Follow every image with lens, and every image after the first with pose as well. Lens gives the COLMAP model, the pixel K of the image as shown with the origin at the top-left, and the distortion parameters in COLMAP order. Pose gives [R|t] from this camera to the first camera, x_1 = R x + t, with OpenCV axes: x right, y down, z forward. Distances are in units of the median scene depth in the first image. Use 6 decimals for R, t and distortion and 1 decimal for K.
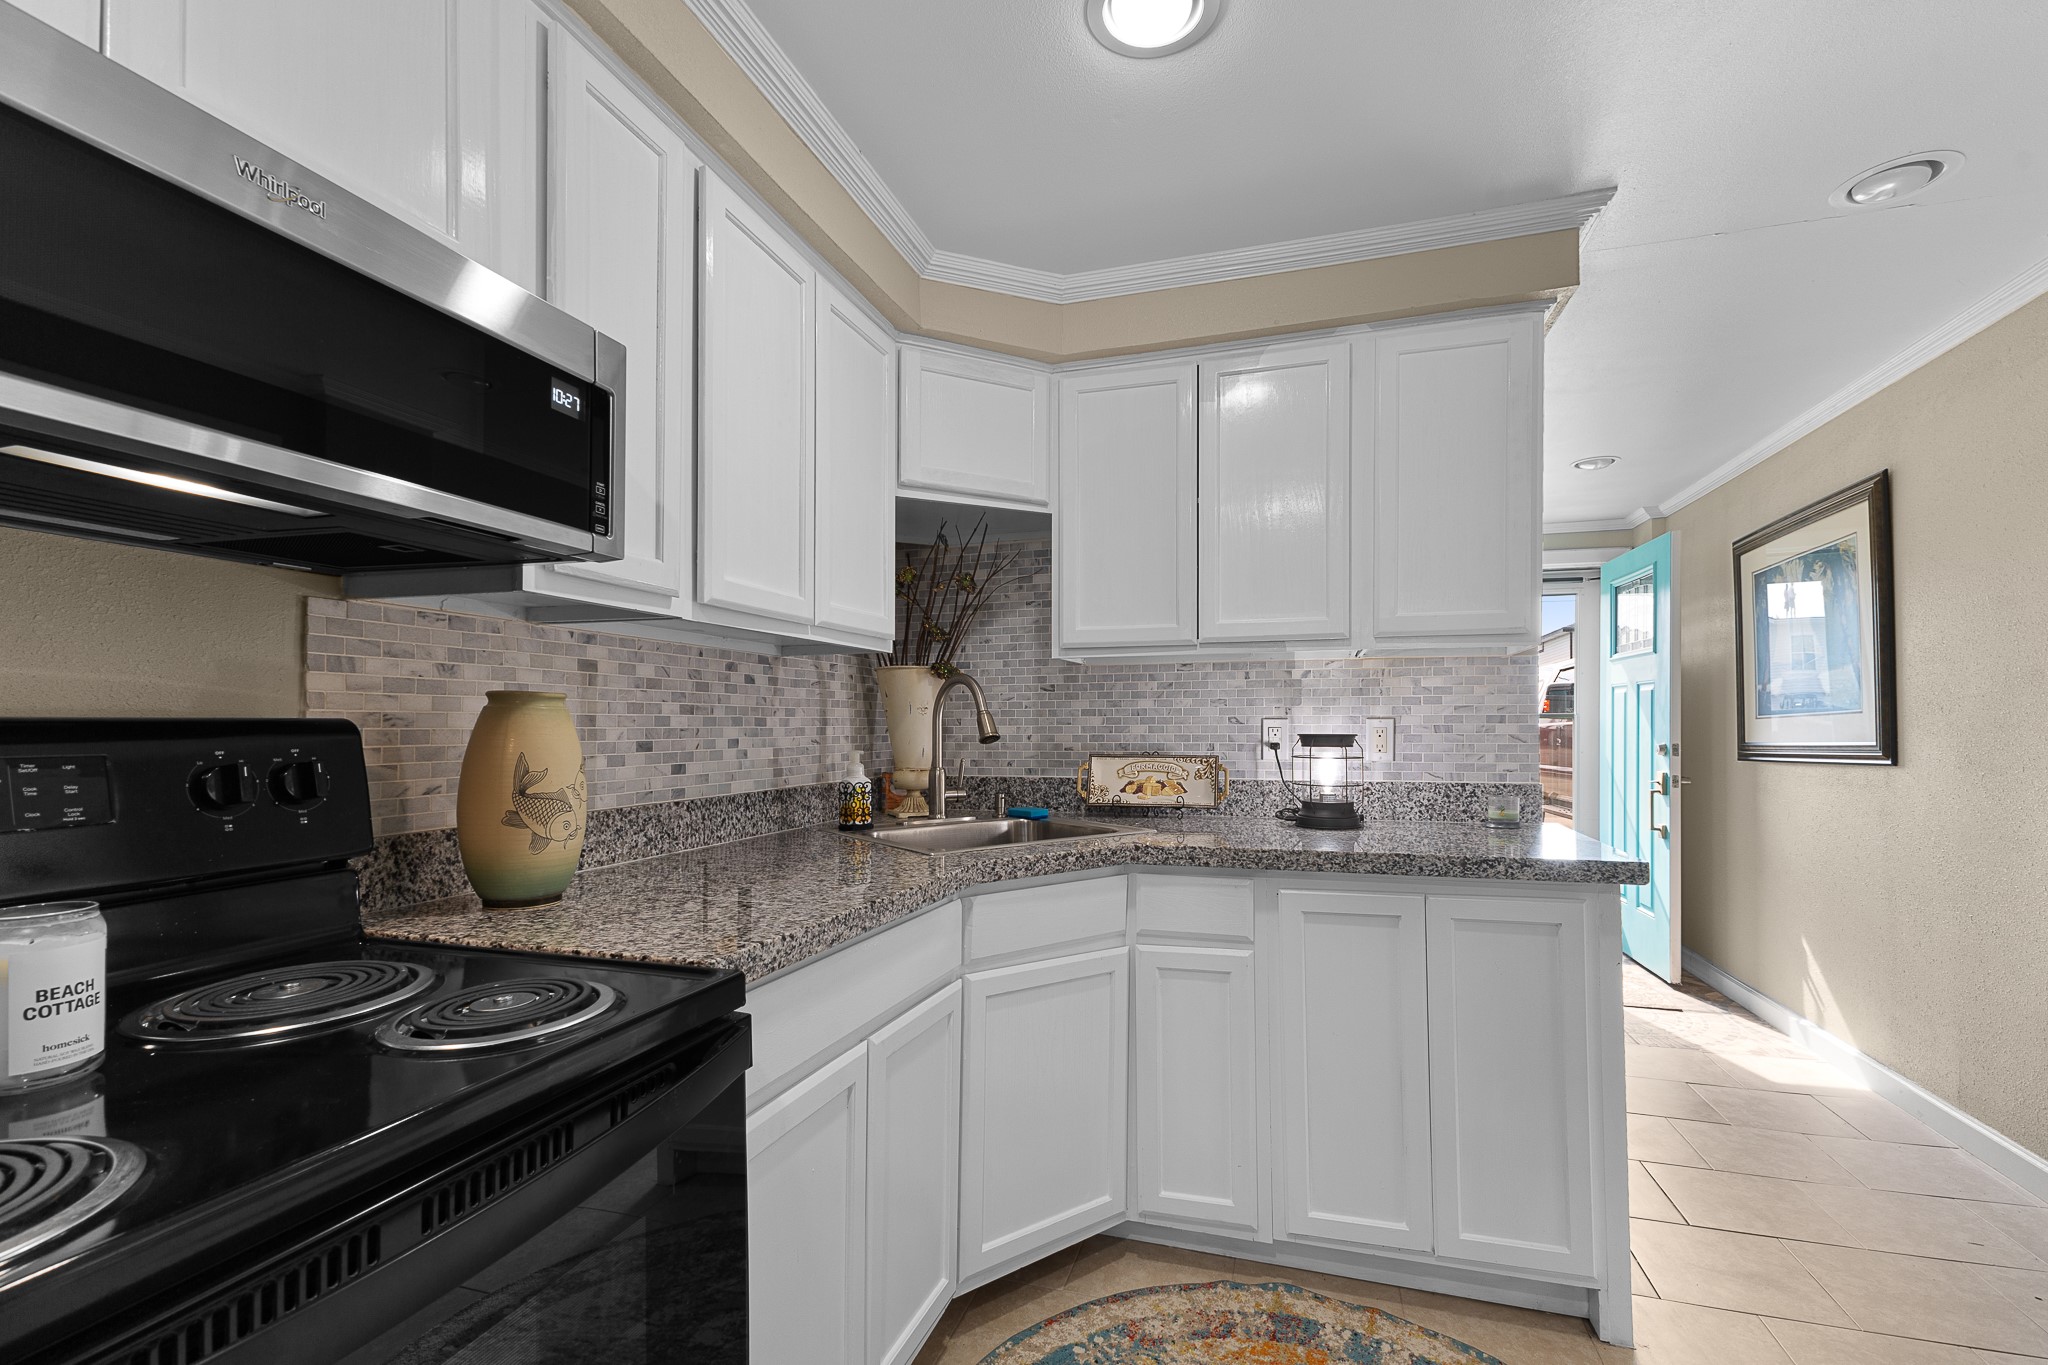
lens RADIAL K [[914.3, 0, 1019.9], [0, 914.3, 721.4], [0, 0, 1]] dist [0.023006, 0.000073]
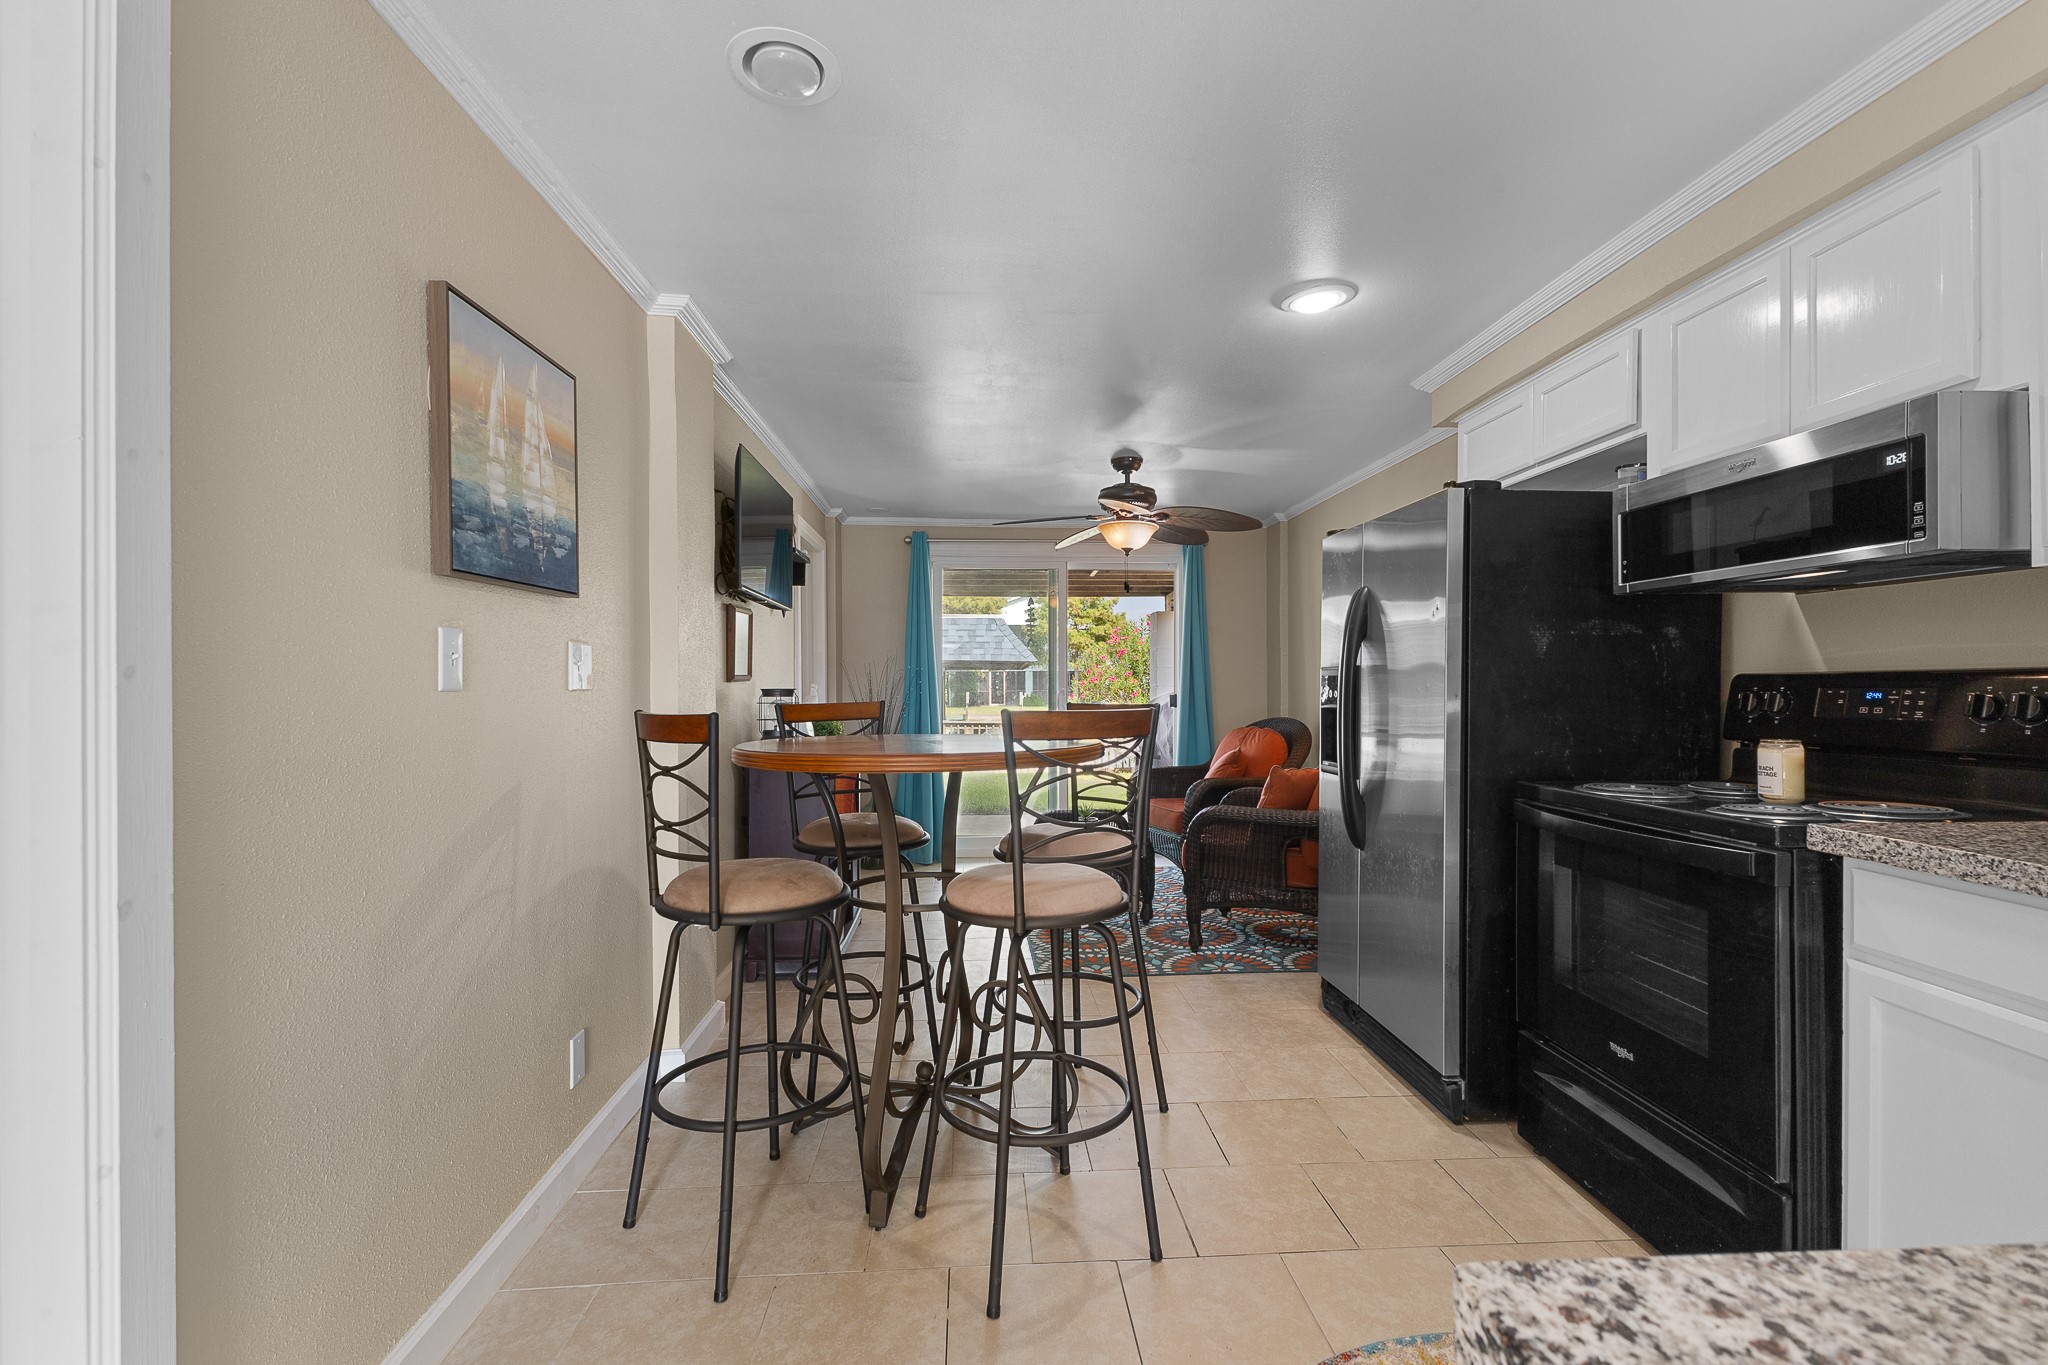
lens RADIAL K [[902.0, 0, 1024.0], [0, 902.0, 682.5], [0, 0, 1]] dist [0.020572, 0.000141]
pose [[-0.933918, 0.006229, -0.357433, 0.650811], [0.009520, 0.999927, -0.007450, 0.008801], [0.357360, -0.010361, -0.933909, 0.881742]]
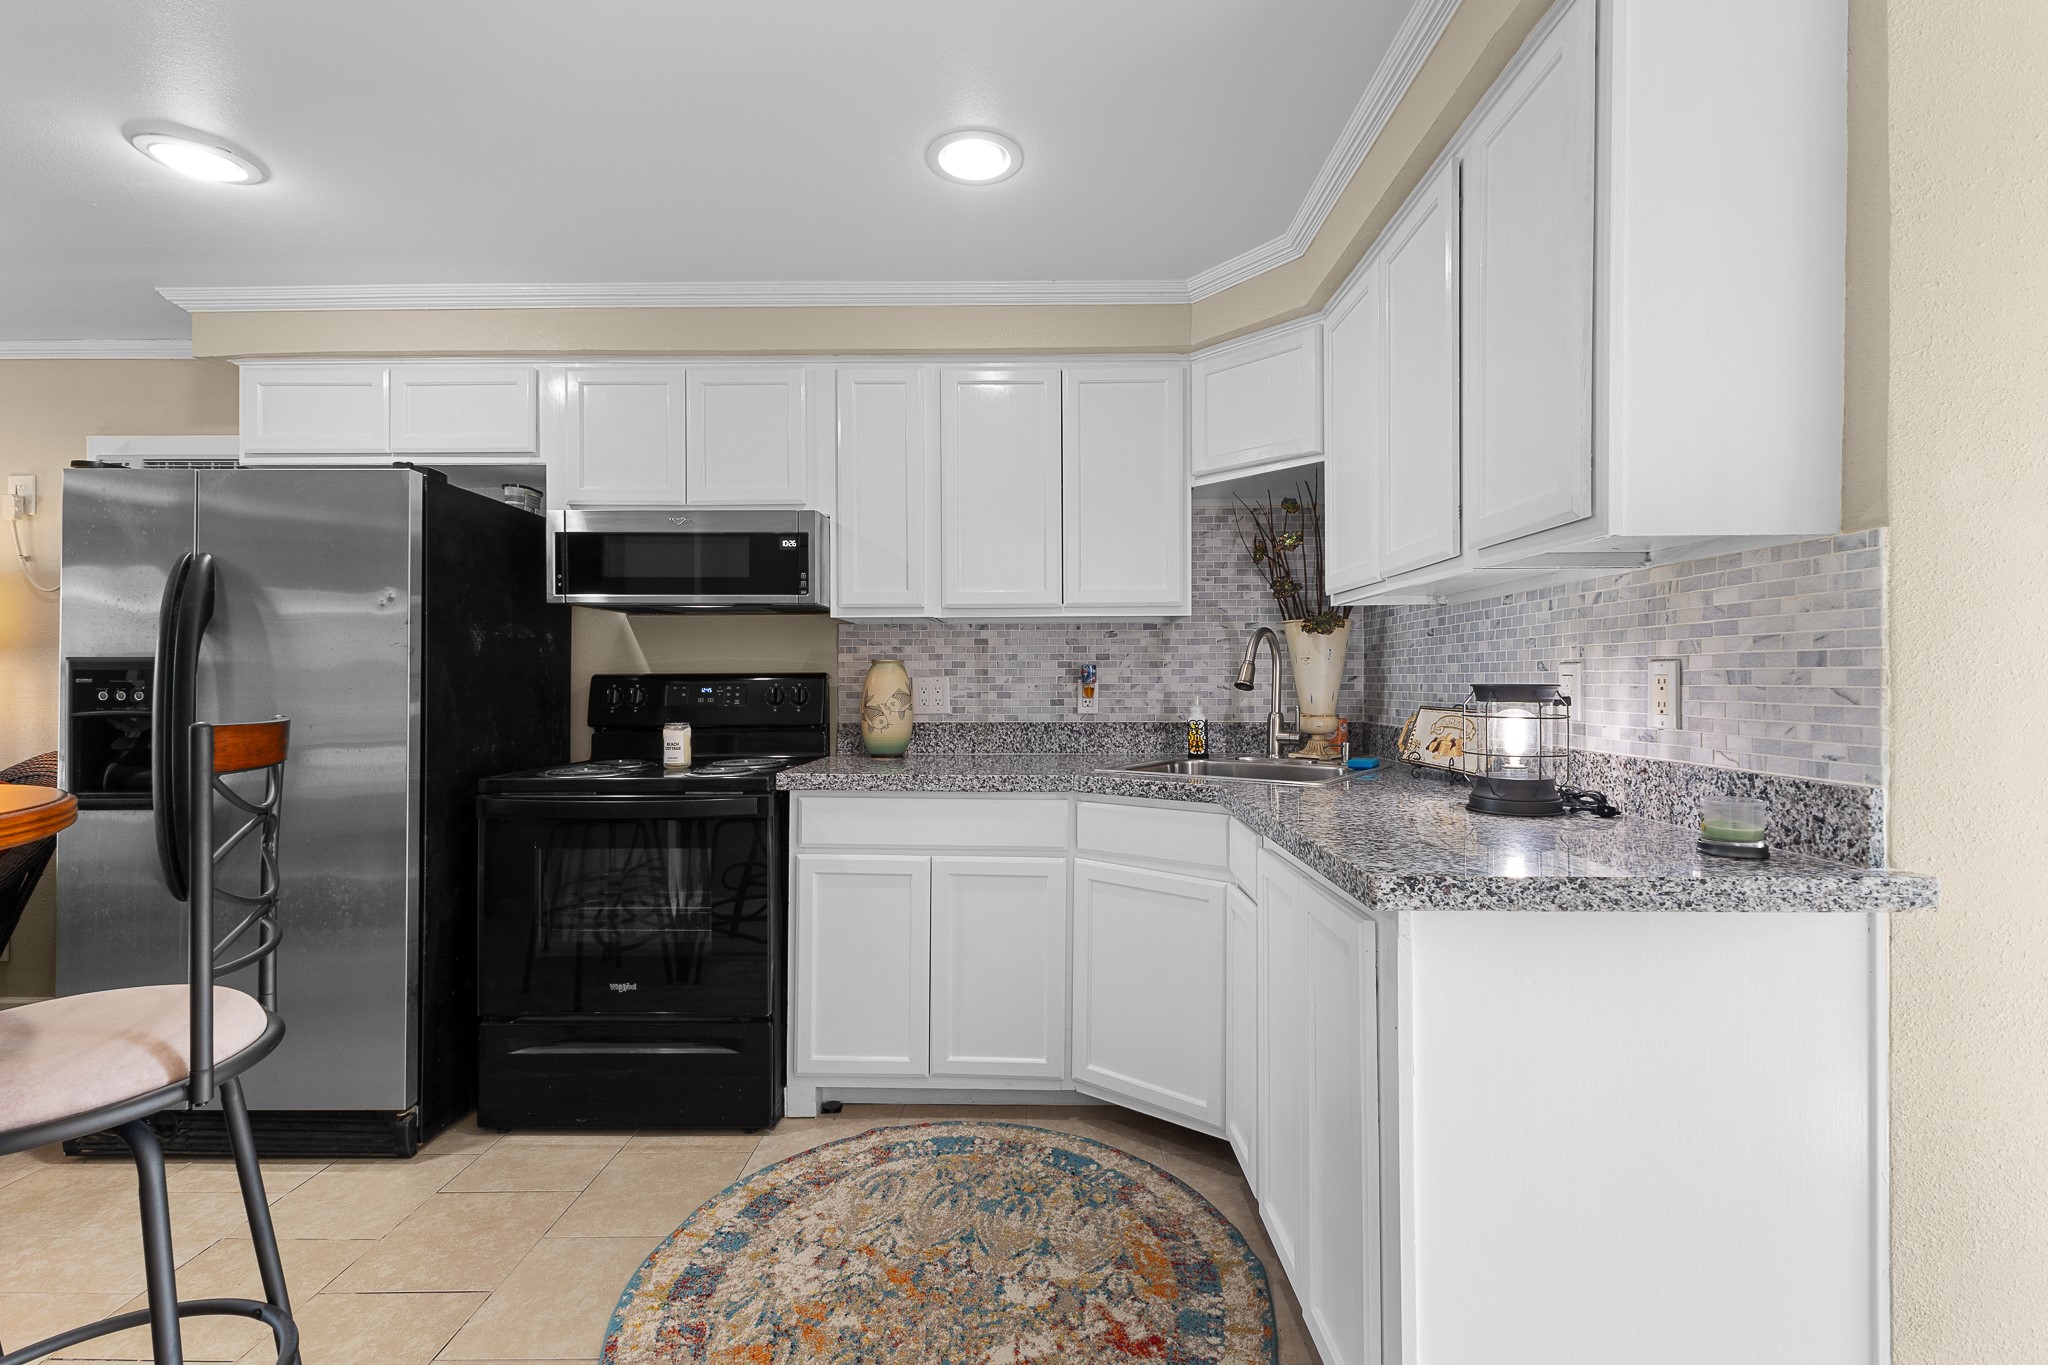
lens RADIAL K [[902.0, 0, 1024.0], [0, 902.0, 682.5], [0, 0, 1]] dist [0.020572, 0.000141]
pose [[0.273438, 0.005834, -0.961872, 0.933636], [0.006230, 0.999950, 0.007836, 0.004373], [0.961870, -0.008135, 0.273388, 0.435731]]
